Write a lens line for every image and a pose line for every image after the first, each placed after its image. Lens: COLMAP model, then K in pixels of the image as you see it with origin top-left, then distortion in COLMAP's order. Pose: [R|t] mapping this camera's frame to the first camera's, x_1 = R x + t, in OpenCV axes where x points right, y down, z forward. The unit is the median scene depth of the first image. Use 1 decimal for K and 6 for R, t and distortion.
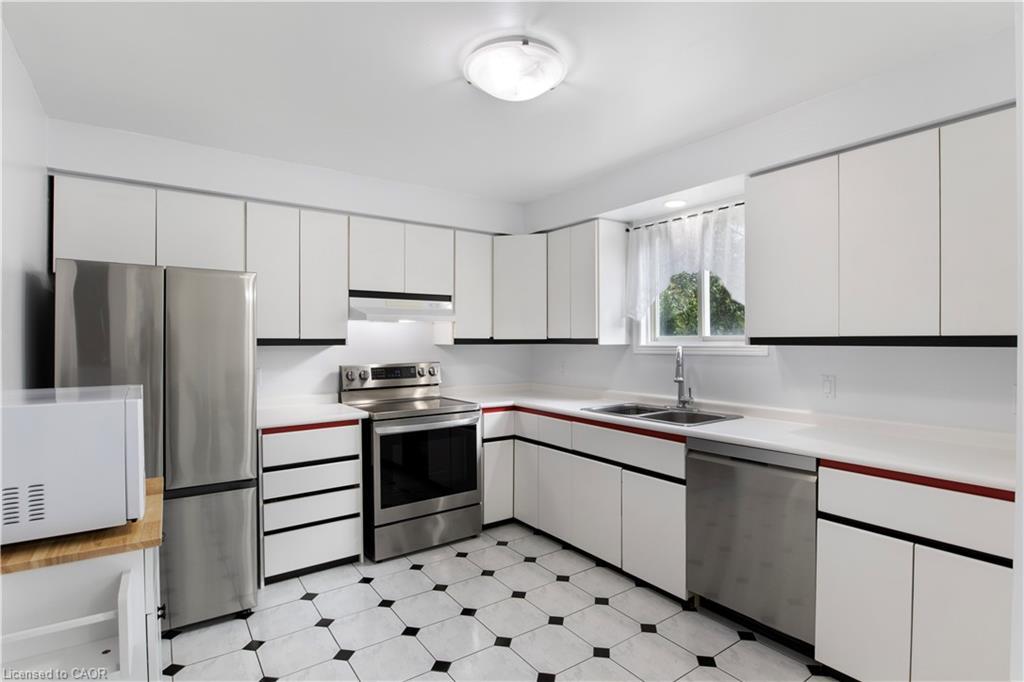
lens RADIAL K [[512.8, 0, 510.4], [0, 512.8, 343.4], [0, 0, 1]] dist [-0.011911, -0.001862]
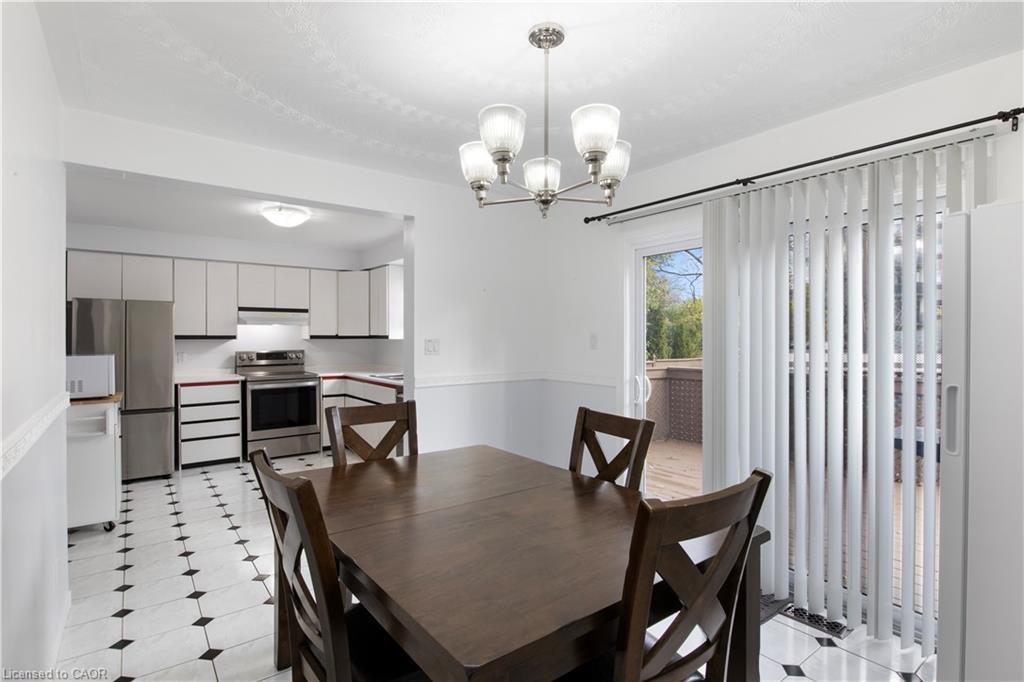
lens RADIAL K [[512.8, 0, 516.4], [0, 512.8, 337.3], [0, 0, 1]] dist [-0.011911, -0.001862]
pose [[0.999063, 0.001802, 0.043239, 0.577431], [-0.001622, 0.999990, -0.004205, 0.003029], [-0.043247, 0.004130, 0.999056, -0.798765]]
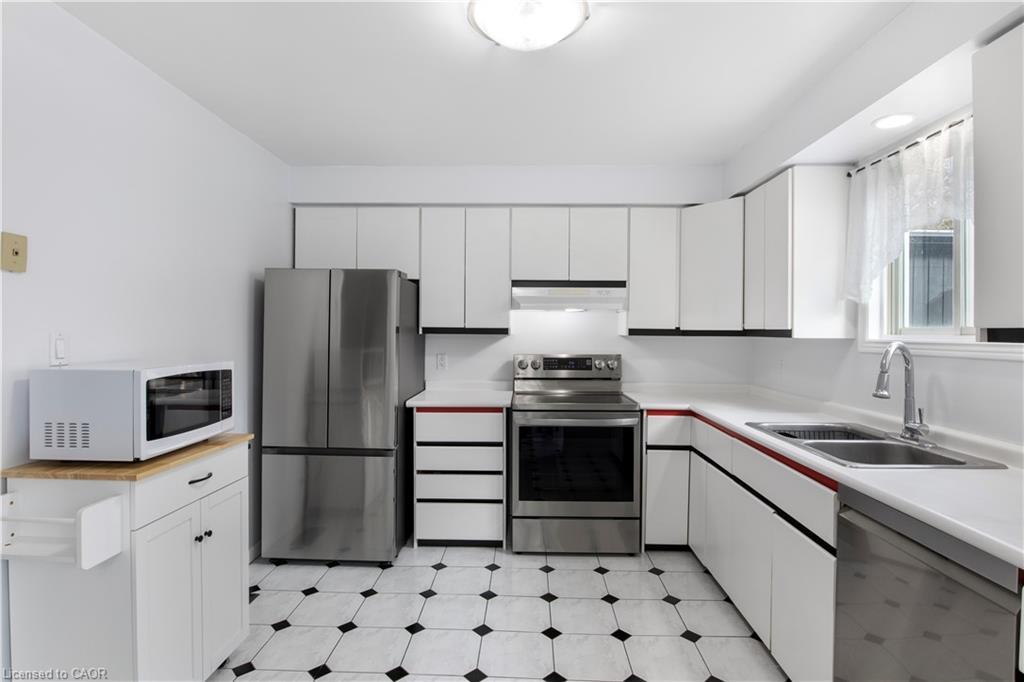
lens RADIAL K [[512.8, 0, 509.4], [0, 512.8, 333.2], [0, 0, 1]] dist [-0.011911, -0.001862]
pose [[0.798848, 0.010900, -0.601435, 0.316993], [-0.012876, 0.999917, 0.001019, 0.000205], [0.601396, 0.006930, 0.798921, 0.191473]]
